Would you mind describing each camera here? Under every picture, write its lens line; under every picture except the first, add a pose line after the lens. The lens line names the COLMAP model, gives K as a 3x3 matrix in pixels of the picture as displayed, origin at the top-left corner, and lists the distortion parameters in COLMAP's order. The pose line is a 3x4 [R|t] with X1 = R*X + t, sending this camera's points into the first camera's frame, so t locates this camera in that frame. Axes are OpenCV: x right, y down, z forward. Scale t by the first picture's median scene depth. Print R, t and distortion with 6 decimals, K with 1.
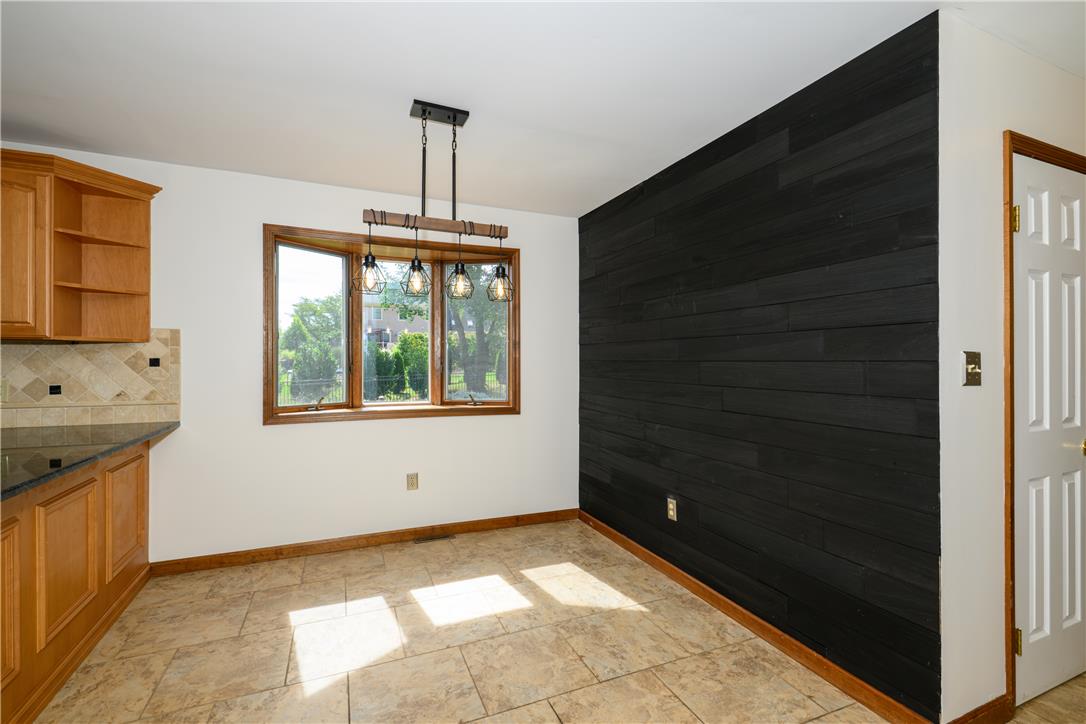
lens RADIAL K [[481.3, 0, 543.3], [0, 481.3, 359.5], [0, 0, 1]] dist [-0.002573, 0.002425]
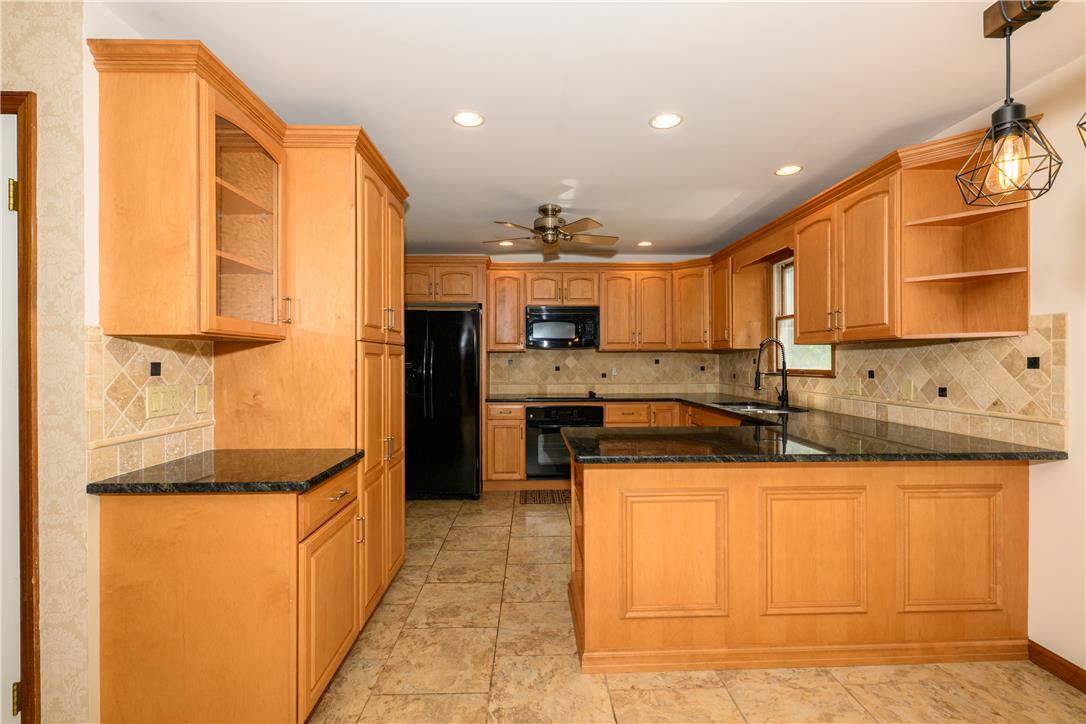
lens RADIAL K [[481.3, 0, 542.9], [0, 481.3, 361.0], [0, 0, 1]] dist [-0.002573, 0.002425]
pose [[-0.367852, -0.000613, -0.929884, 0.131323], [0.004803, 0.999985, -0.002560, 0.001680], [0.929872, -0.005408, -0.367843, 0.601236]]
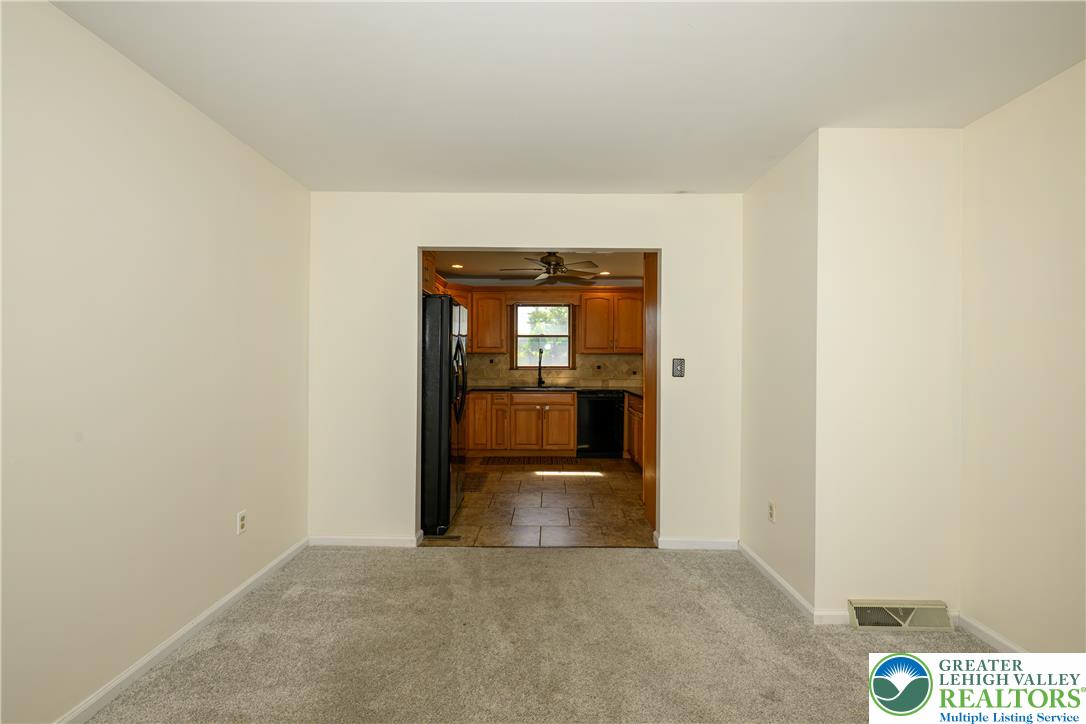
lens RADIAL K [[481.3, 0, 539.3], [0, 481.3, 359.4], [0, 0, 1]] dist [-0.002573, 0.002425]
pose [[0.913742, 0.002192, -0.406288, -0.410349], [-0.002047, 0.999998, 0.000792, -0.011089], [0.406289, 0.000108, 0.913745, -1.542409]]
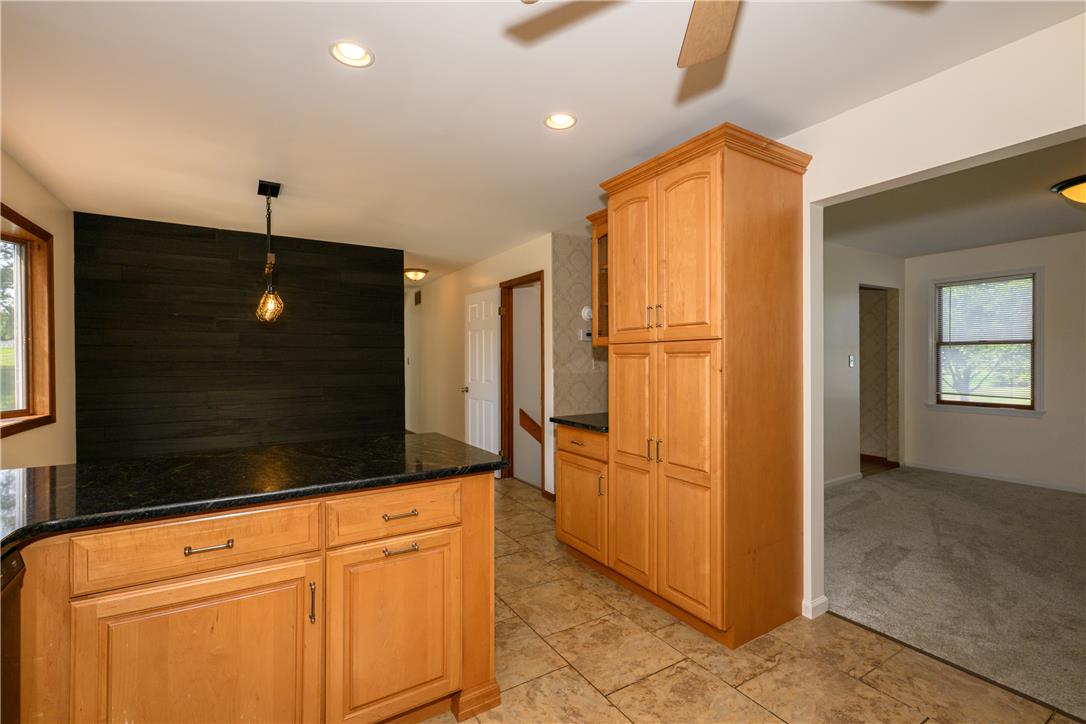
lens RADIAL K [[481.3, 0, 541.0], [0, 481.3, 360.8], [0, 0, 1]] dist [-0.002573, 0.002425]
pose [[-0.145372, -0.005944, 0.989359, -1.428225], [-0.000013, 0.999982, 0.006006, -0.005644], [-0.989377, 0.000861, -0.145369, 0.333056]]
